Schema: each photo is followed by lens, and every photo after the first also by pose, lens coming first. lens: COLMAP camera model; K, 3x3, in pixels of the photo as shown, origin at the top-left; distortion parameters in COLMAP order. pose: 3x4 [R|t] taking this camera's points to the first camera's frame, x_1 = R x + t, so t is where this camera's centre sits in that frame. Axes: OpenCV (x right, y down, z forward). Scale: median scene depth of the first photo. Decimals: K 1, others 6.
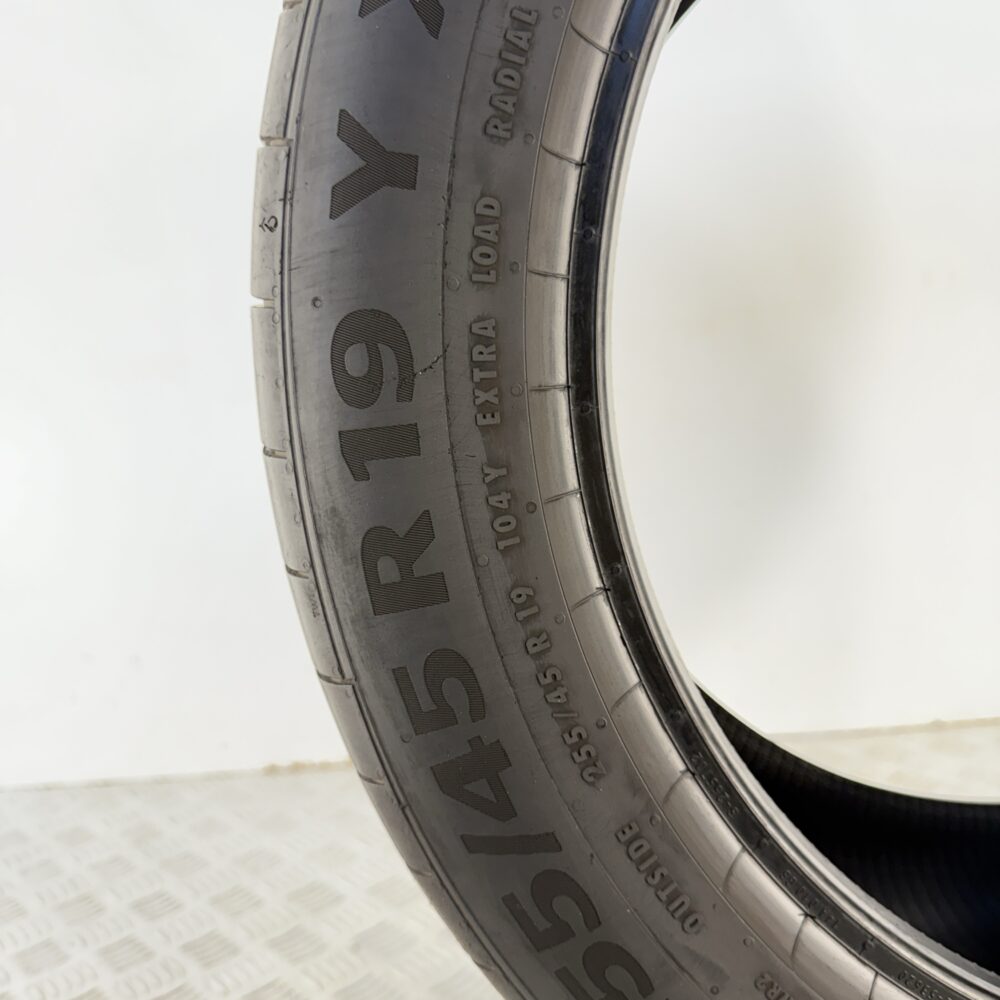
lens RADIAL K [[838.0, 0, 500.0], [0, 838.0, 500.0], [0, 0, 1]] dist [0.133850, -0.289502]
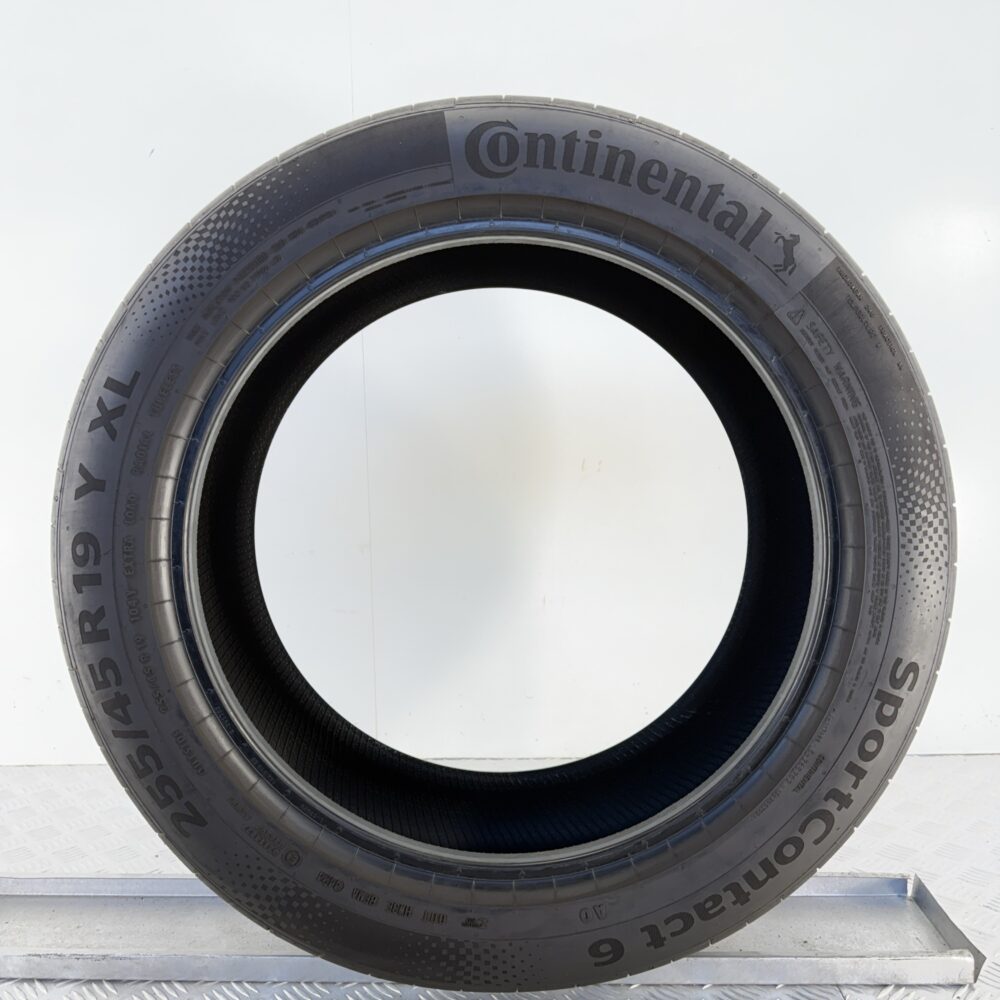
lens RADIAL K [[838.0, 0, 500.0], [0, 838.0, 500.0], [0, 0, 1]] dist [0.133850, -0.289502]
pose [[0.998904, 0.045394, -0.011431, 1.188837], [-0.046194, 0.995411, -0.083804, -0.153130], [0.007575, 0.084240, 0.996417, -1.725781]]
